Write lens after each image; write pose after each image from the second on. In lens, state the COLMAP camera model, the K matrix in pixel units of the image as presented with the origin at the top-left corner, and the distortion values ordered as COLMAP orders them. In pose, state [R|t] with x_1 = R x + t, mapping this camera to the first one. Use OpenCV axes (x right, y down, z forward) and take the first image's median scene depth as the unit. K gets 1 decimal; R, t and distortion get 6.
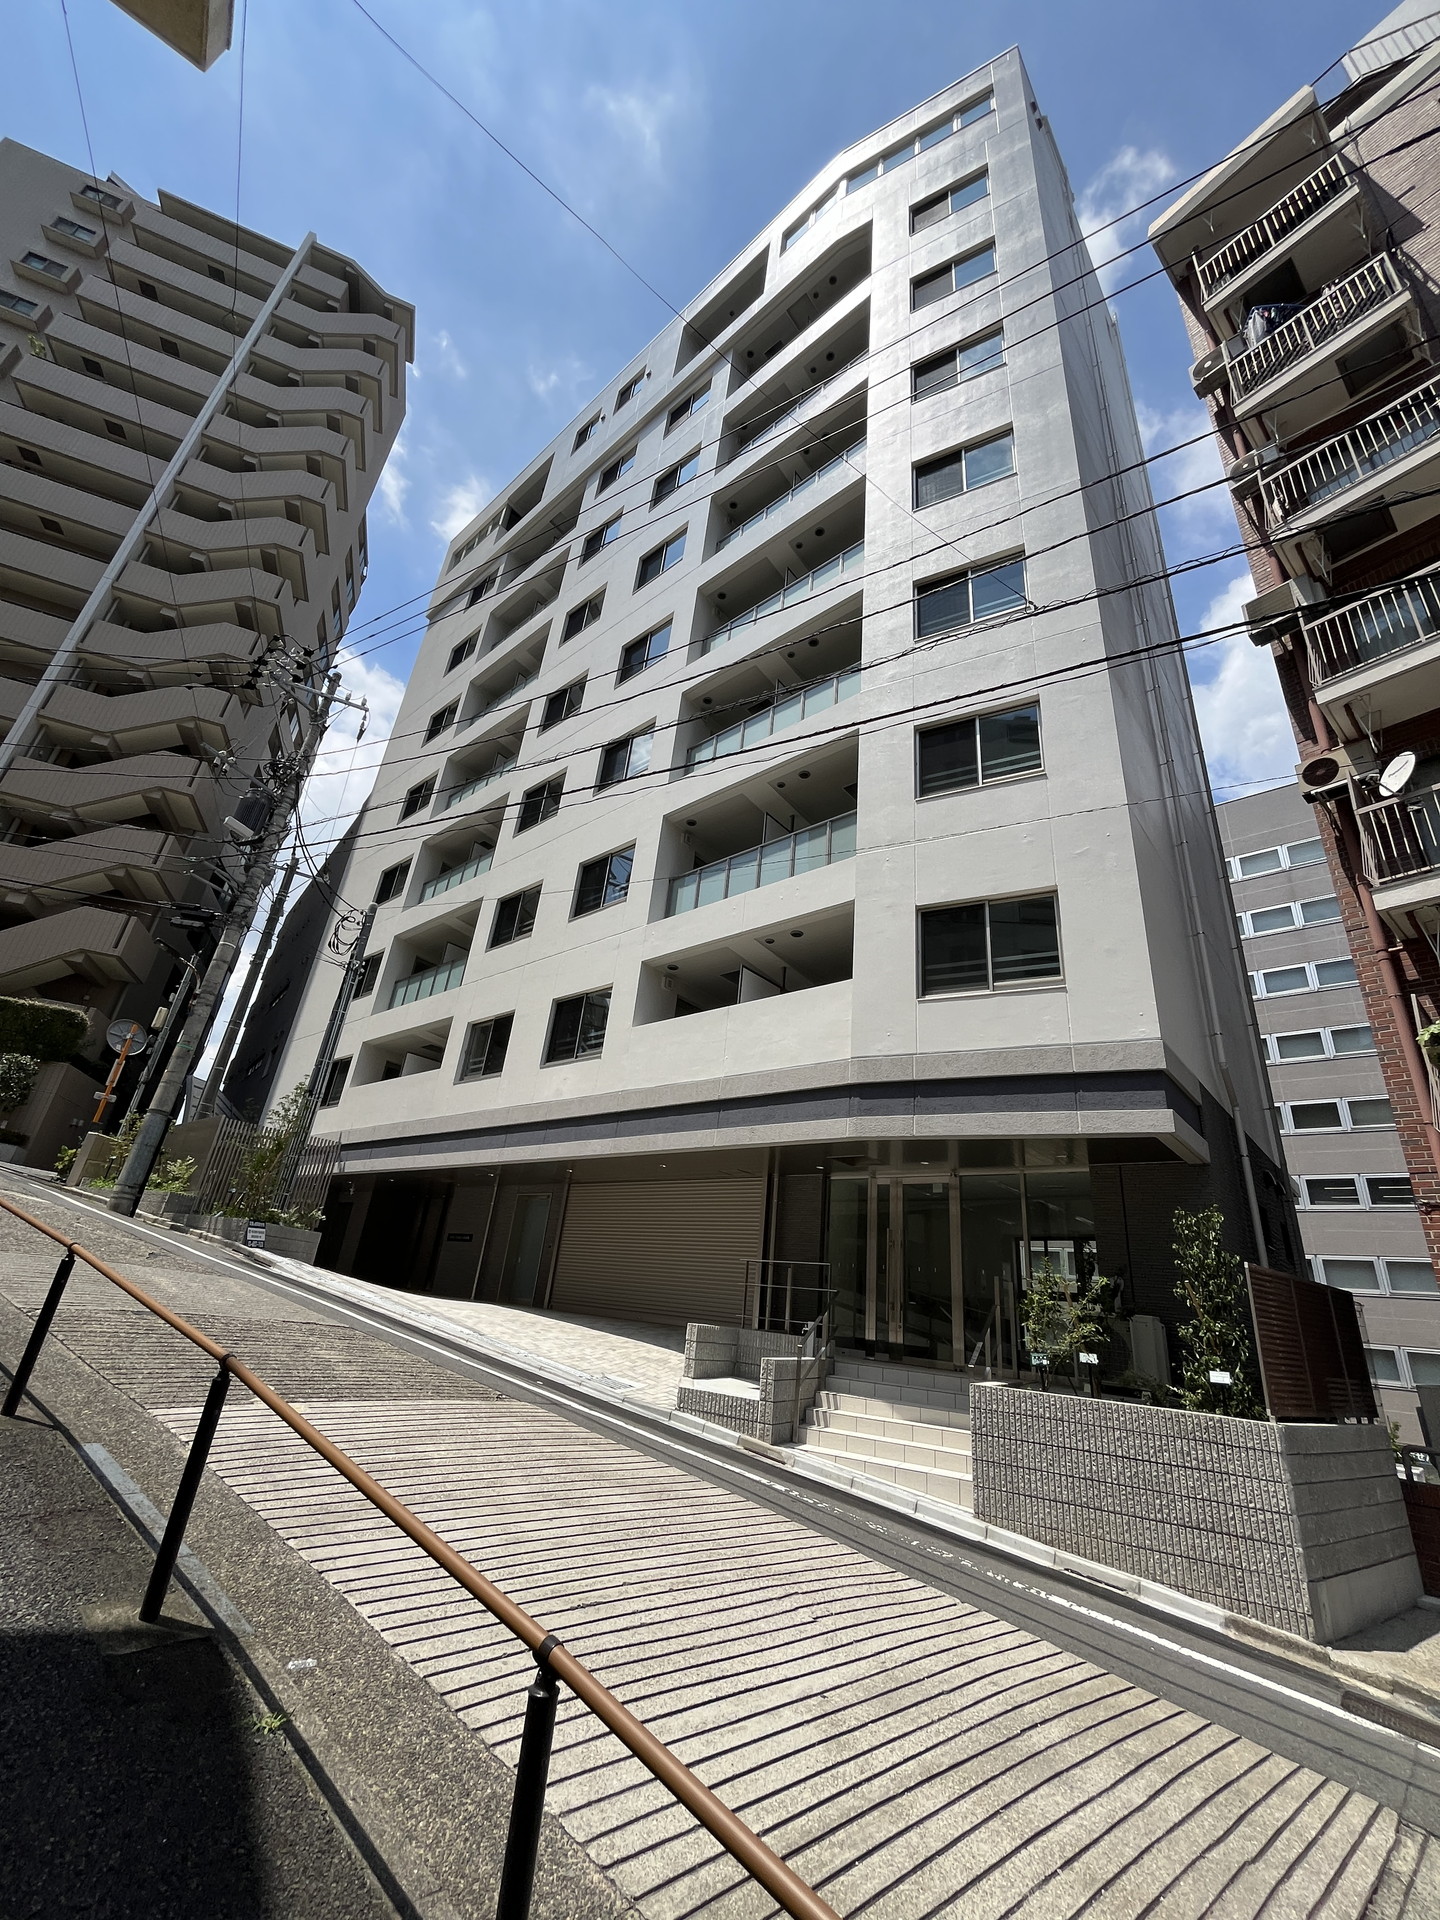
lens RADIAL K [[770.5, 0, 727.4], [0, 770.5, 963.7], [0, 0, 1]] dist [0.001040, -0.000845]
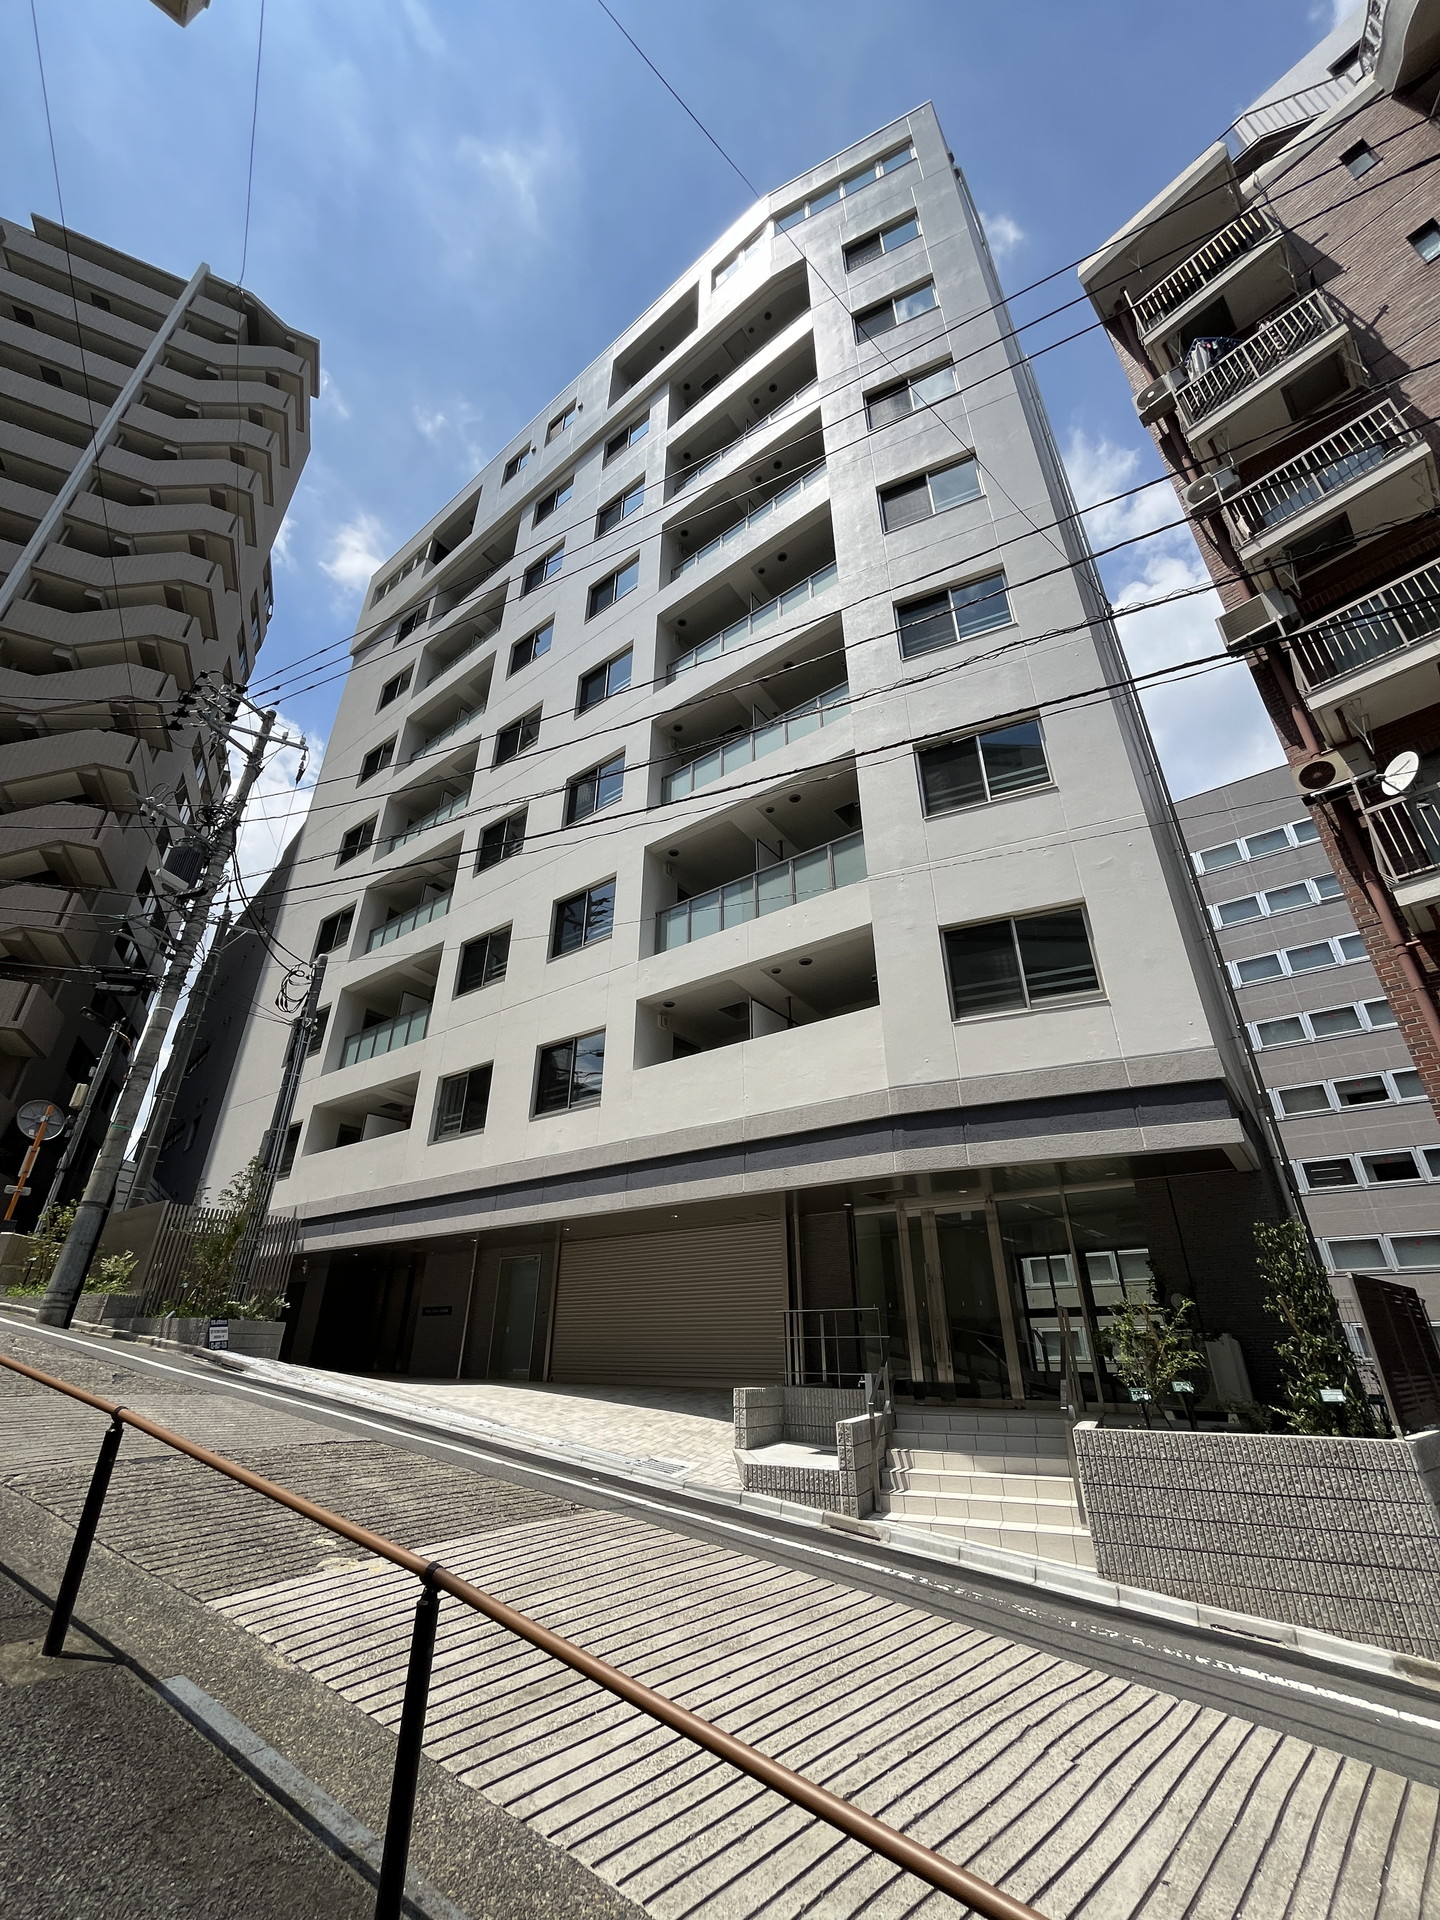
lens RADIAL K [[770.5, 0, 726.5], [0, 770.5, 965.1], [0, 0, 1]] dist [0.001040, -0.000845]
pose [[0.993857, -0.057149, 0.094779, -0.091260], [0.060623, 0.997575, -0.034191, -0.006925], [-0.092595, 0.039727, 0.994911, 0.046893]]
